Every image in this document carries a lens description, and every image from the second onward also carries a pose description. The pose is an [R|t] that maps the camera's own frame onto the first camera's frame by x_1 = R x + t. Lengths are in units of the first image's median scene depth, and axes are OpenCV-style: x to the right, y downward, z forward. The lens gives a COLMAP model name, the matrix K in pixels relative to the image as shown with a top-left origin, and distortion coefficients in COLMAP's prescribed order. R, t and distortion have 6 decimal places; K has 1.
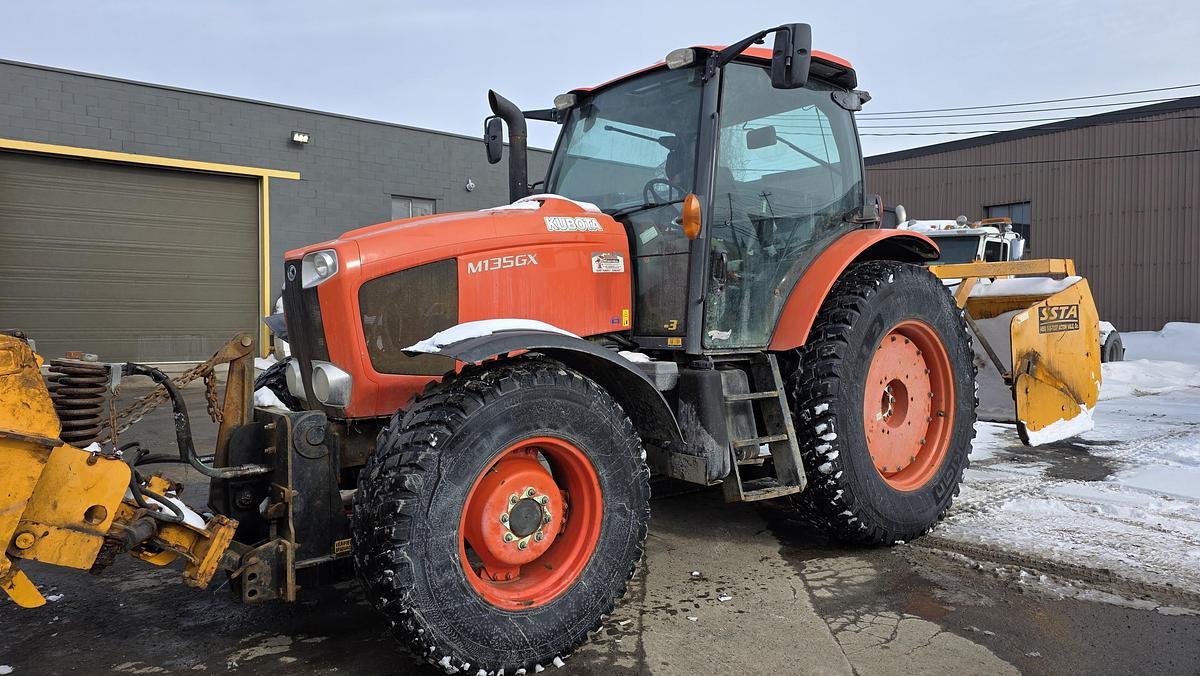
lens RADIAL K [[801.0, 0, 595.8], [0, 801.0, 340.9], [0, 0, 1]] dist [0.076789, -0.073358]
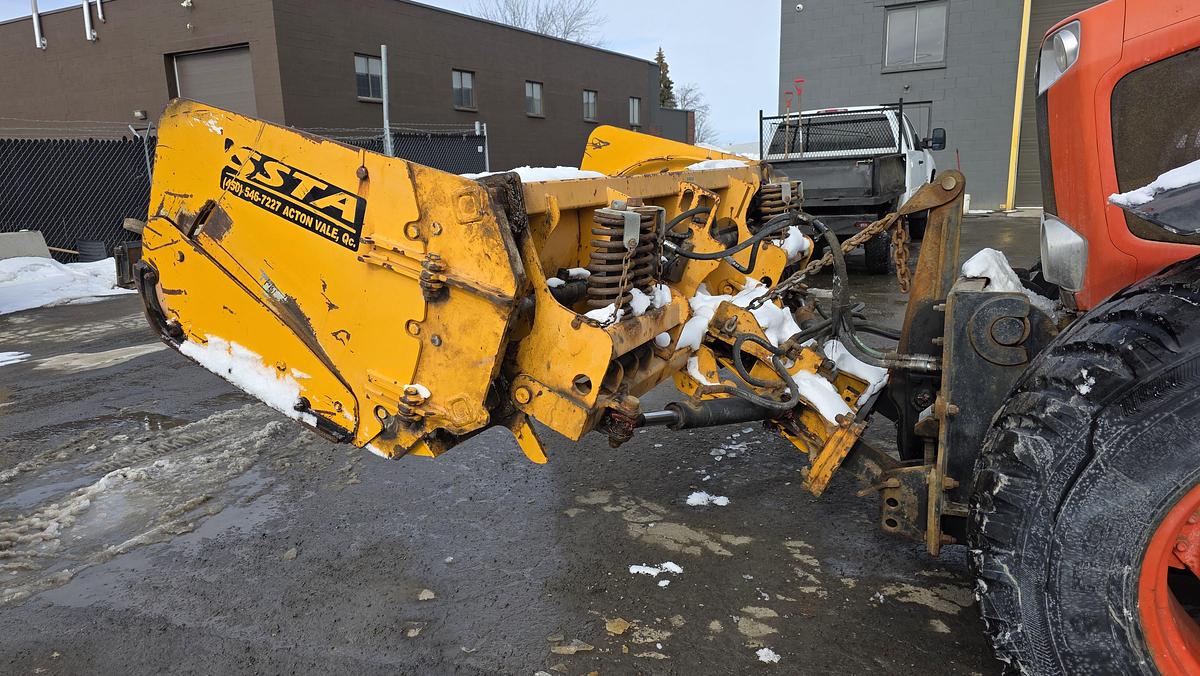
lens RADIAL K [[799.6, 0, 591.7], [0, 799.6, 340.9], [0, 0, 1]] dist [0.080596, -0.075633]
pose [[0.385987, 0.172168, -0.906296, 0.089048], [0.005659, 0.981970, 0.188954, 0.000570], [0.922487, -0.078062, 0.378053, 0.346977]]
